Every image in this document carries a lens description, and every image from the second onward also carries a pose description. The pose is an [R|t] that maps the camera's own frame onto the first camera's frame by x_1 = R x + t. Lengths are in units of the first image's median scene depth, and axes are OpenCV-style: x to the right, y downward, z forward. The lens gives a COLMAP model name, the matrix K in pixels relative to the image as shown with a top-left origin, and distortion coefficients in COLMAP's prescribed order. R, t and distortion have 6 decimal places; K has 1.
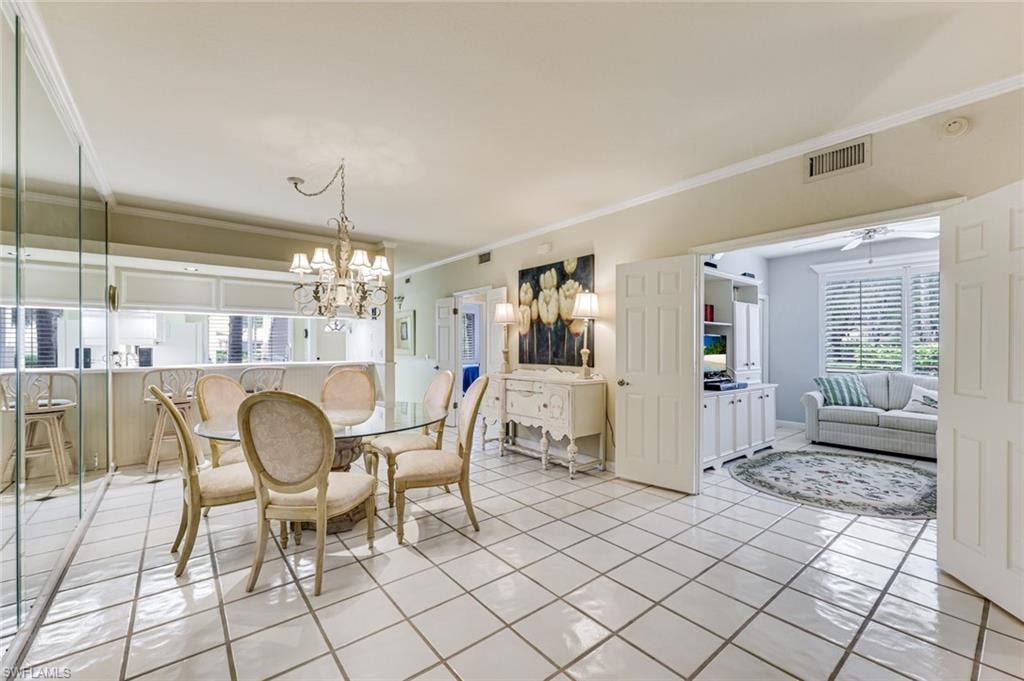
lens RADIAL K [[416.7, 0, 501.1], [0, 416.7, 344.6], [0, 0, 1]] dist [0.004088, -0.000321]
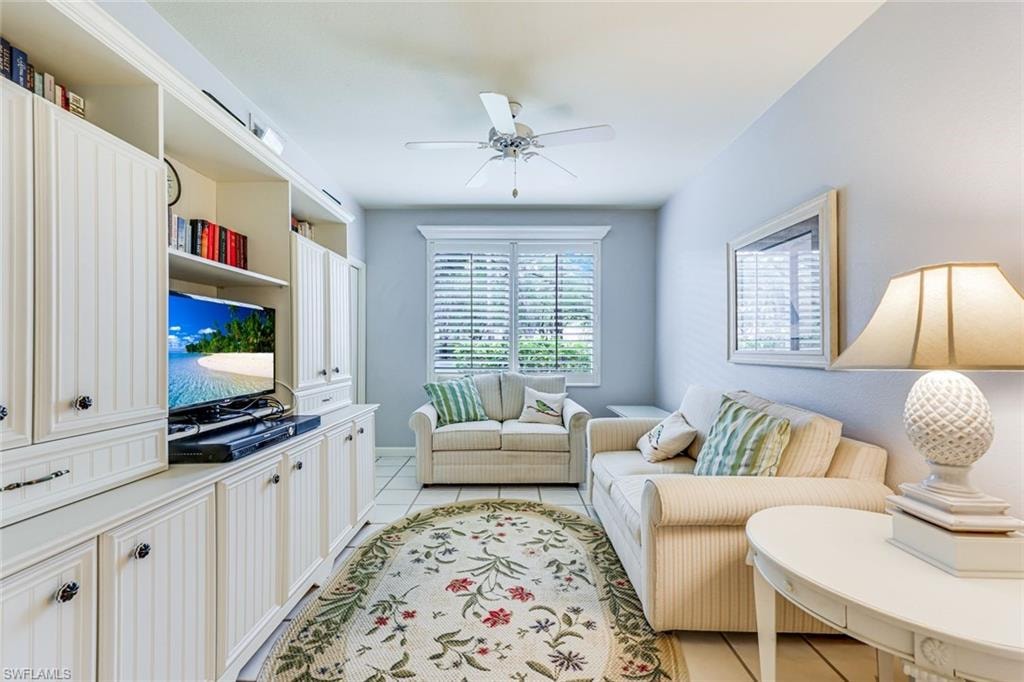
lens RADIAL K [[416.7, 0, 503.6], [0, 416.7, 345.2], [0, 0, 1]] dist [0.004088, -0.000321]
pose [[0.635542, -0.003370, 0.772059, 0.356954], [0.002009, 0.999994, 0.002711, 0.015532], [-0.772063, -0.000172, 0.635546, 0.543401]]
